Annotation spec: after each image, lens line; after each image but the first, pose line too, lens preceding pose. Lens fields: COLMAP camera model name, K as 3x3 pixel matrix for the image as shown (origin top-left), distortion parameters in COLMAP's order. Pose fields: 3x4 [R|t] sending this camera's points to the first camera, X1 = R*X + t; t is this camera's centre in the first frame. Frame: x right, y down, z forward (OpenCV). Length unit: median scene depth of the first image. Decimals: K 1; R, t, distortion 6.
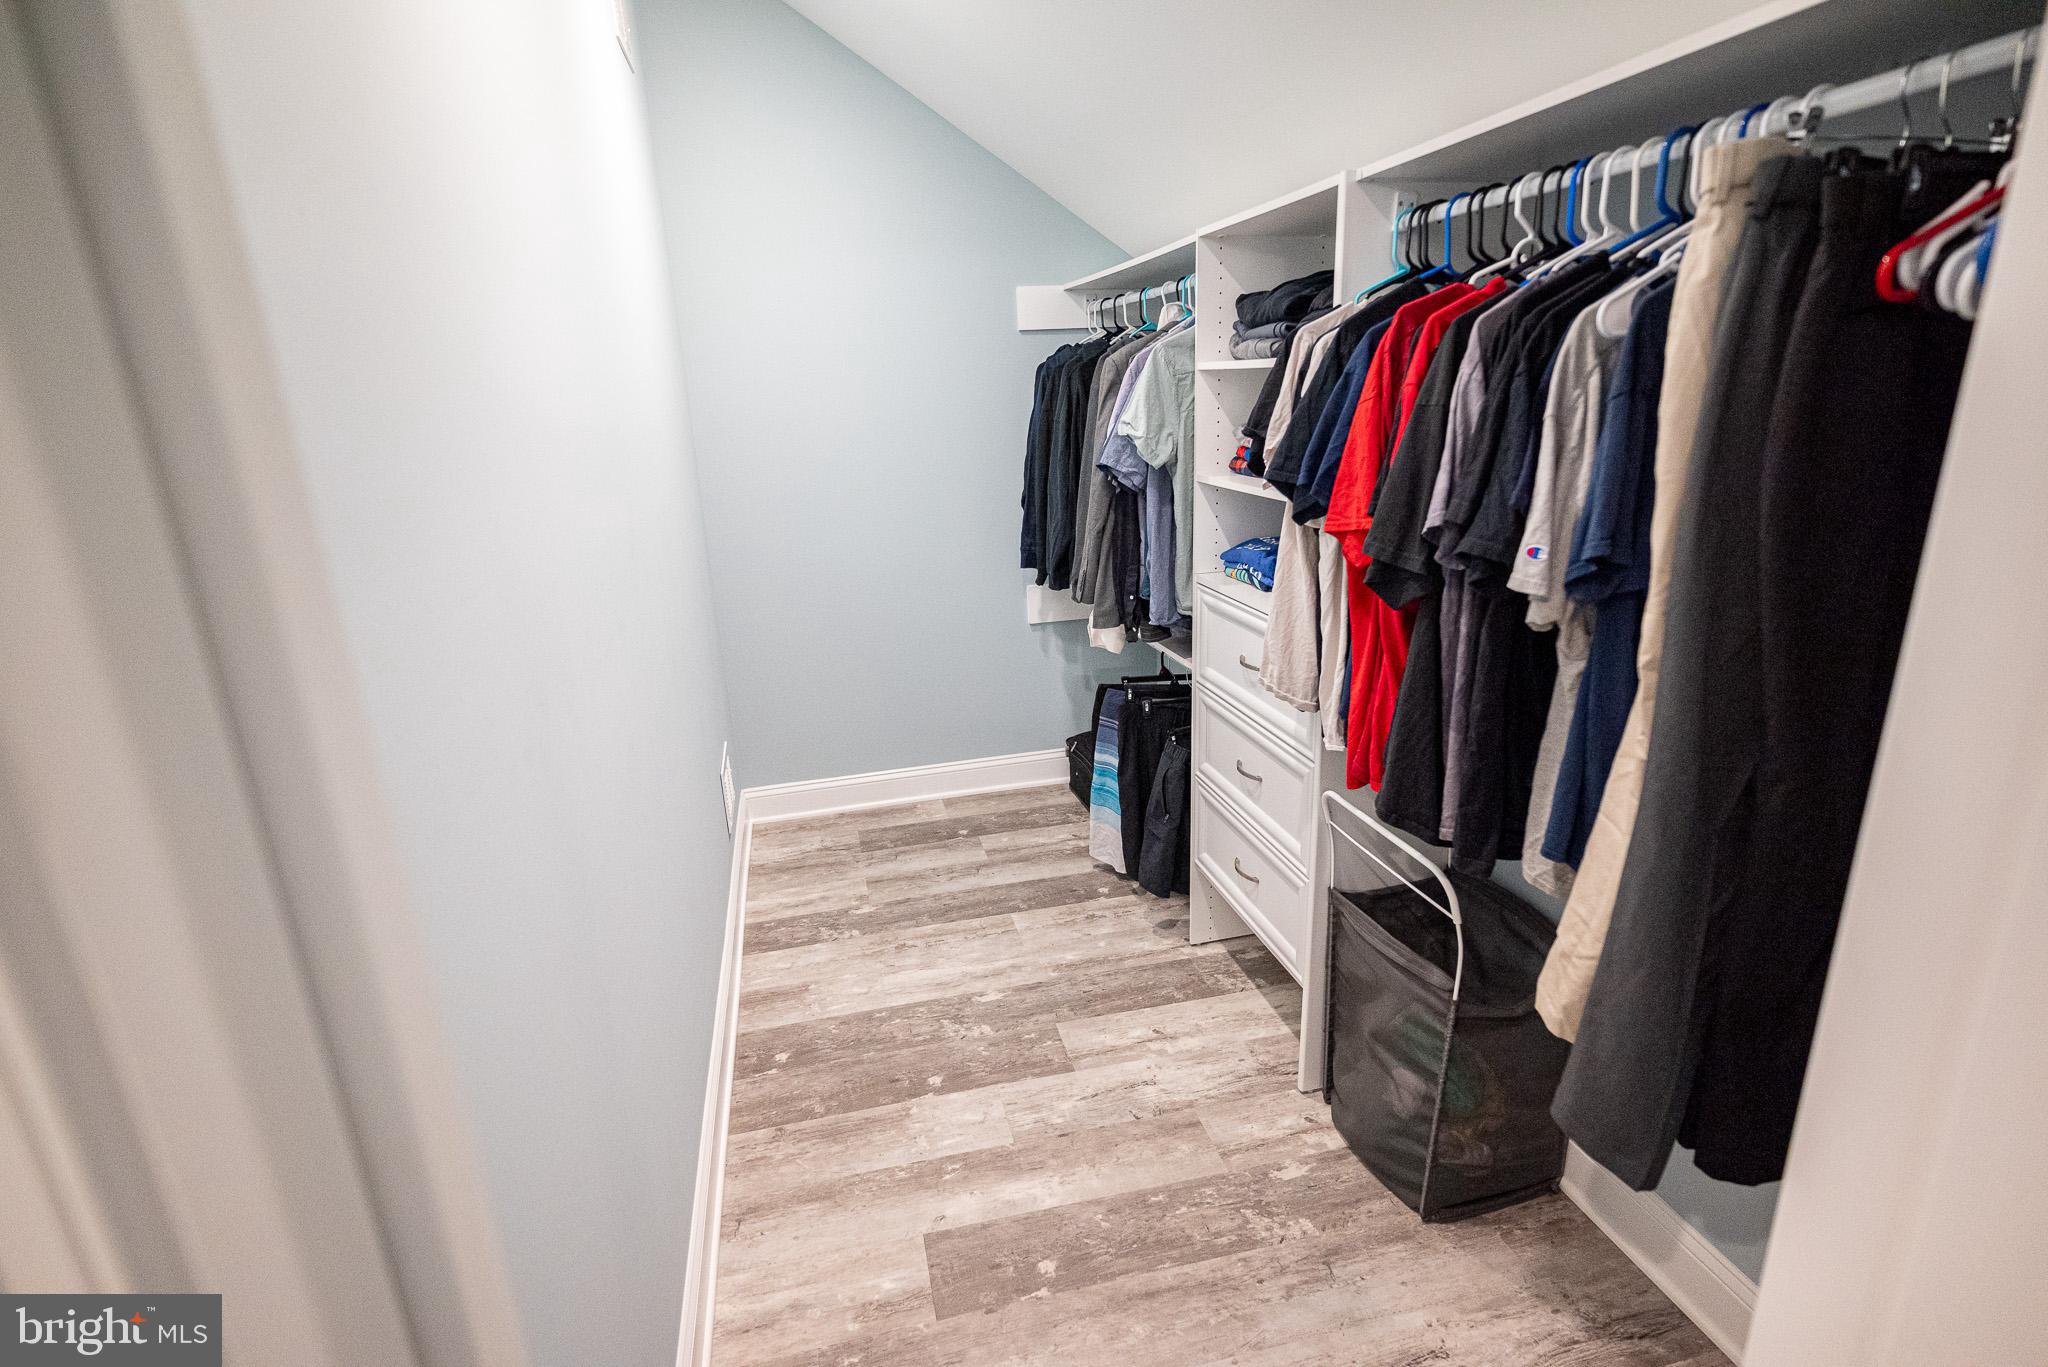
lens RADIAL K [[977.8, 0, 1013.6], [0, 977.8, 677.2], [0, 0, 1]] dist [-0.003278, 0.002889]
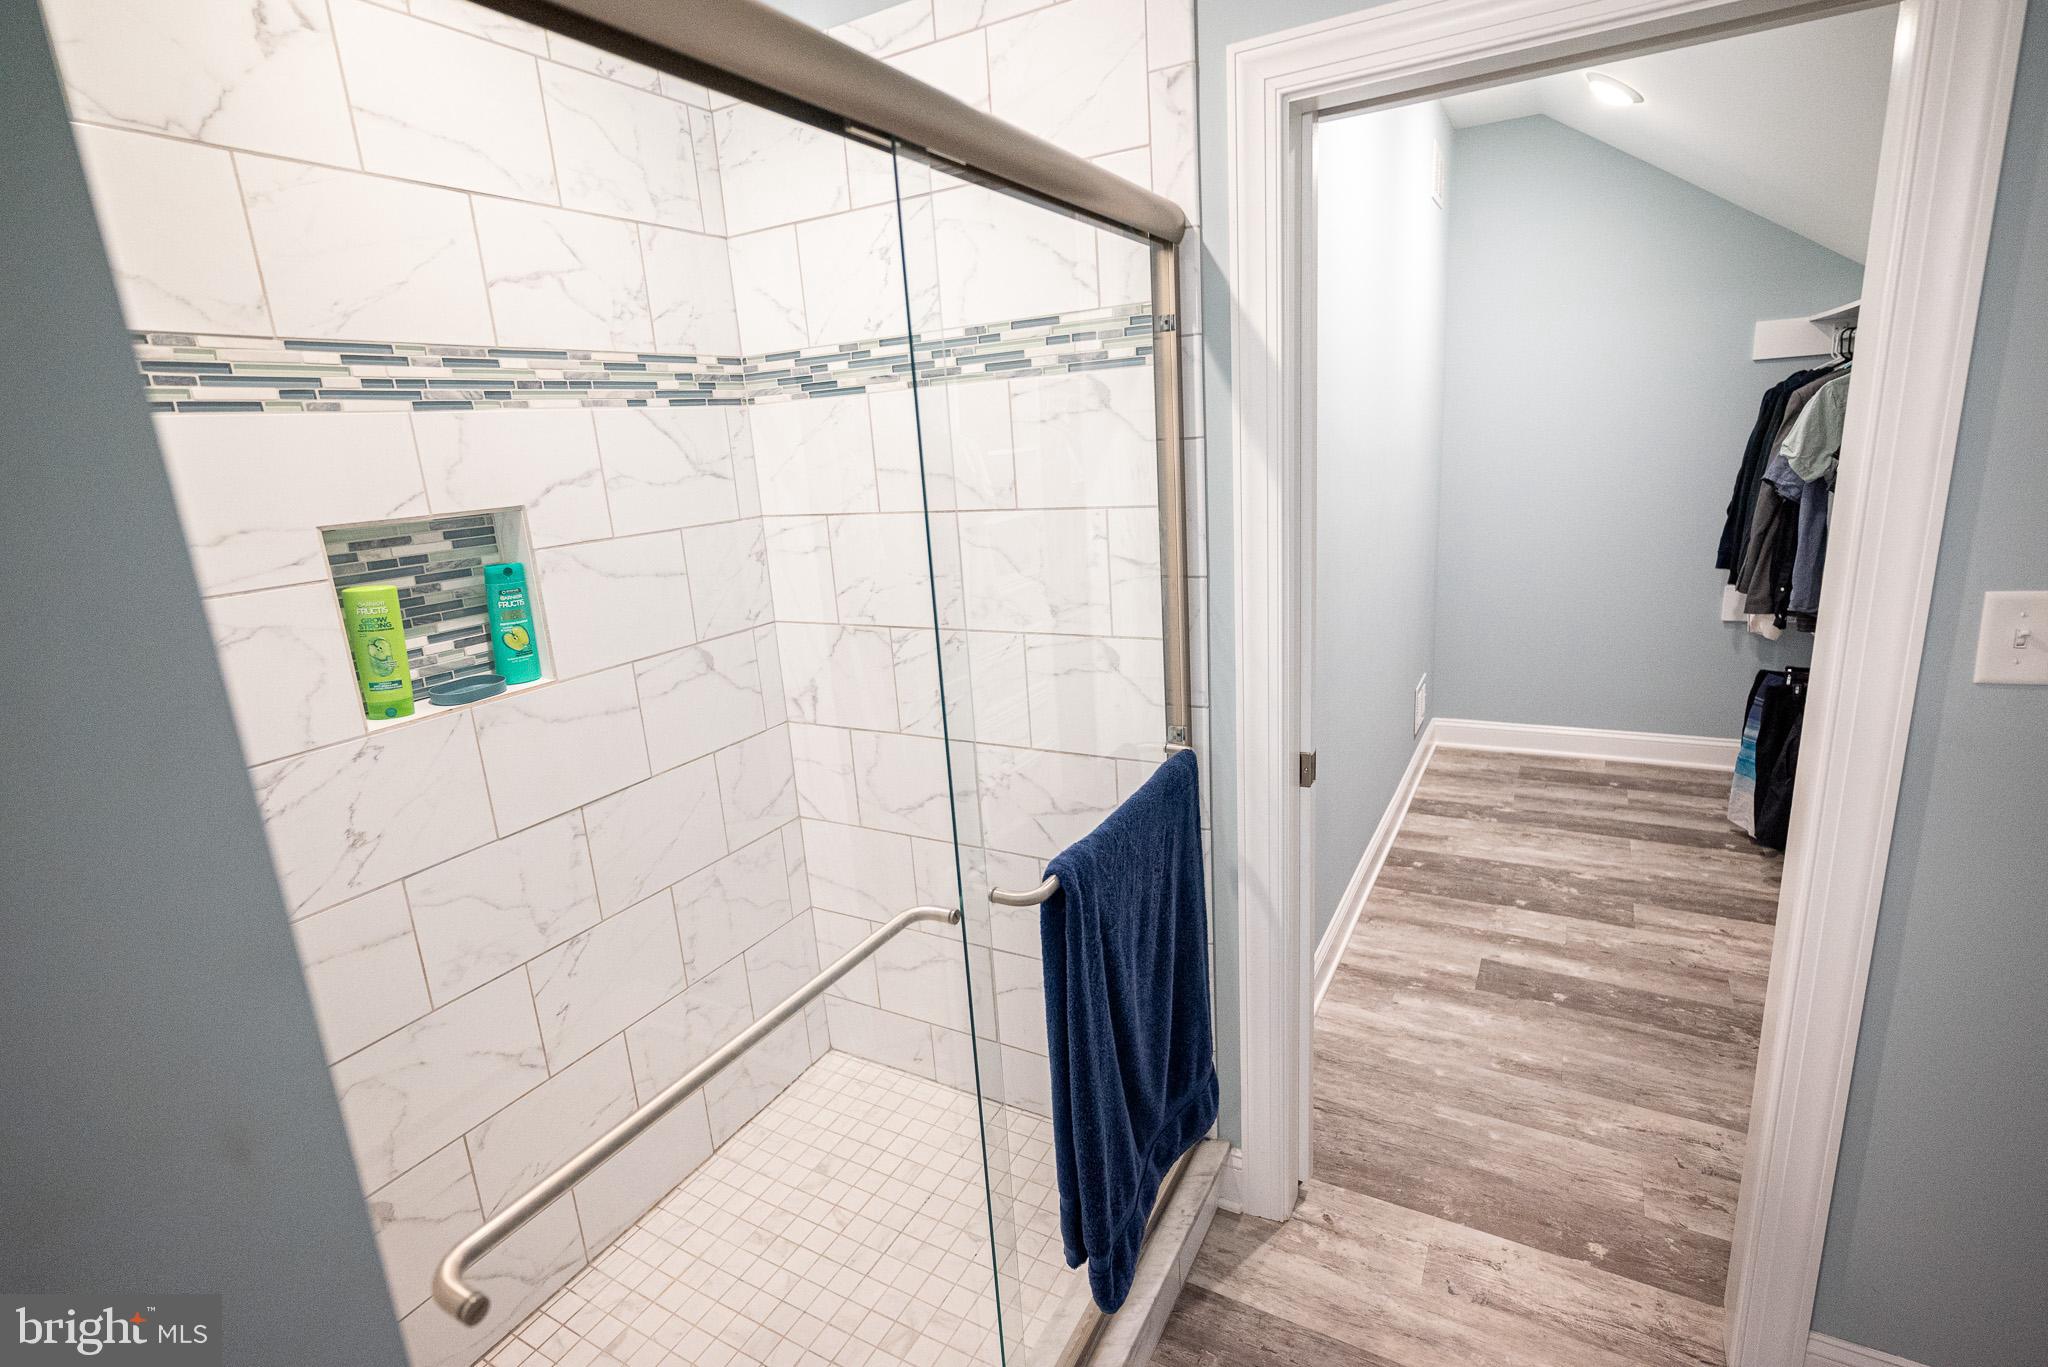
lens RADIAL K [[977.8, 0, 1024.9], [0, 977.8, 676.8], [0, 0, 1]] dist [-0.003278, 0.002889]
pose [[0.745403, 0.157421, -0.647760, 0.214746], [-0.161496, 0.985415, 0.053640, 0.106942], [0.646756, 0.064627, 0.759954, -0.494867]]
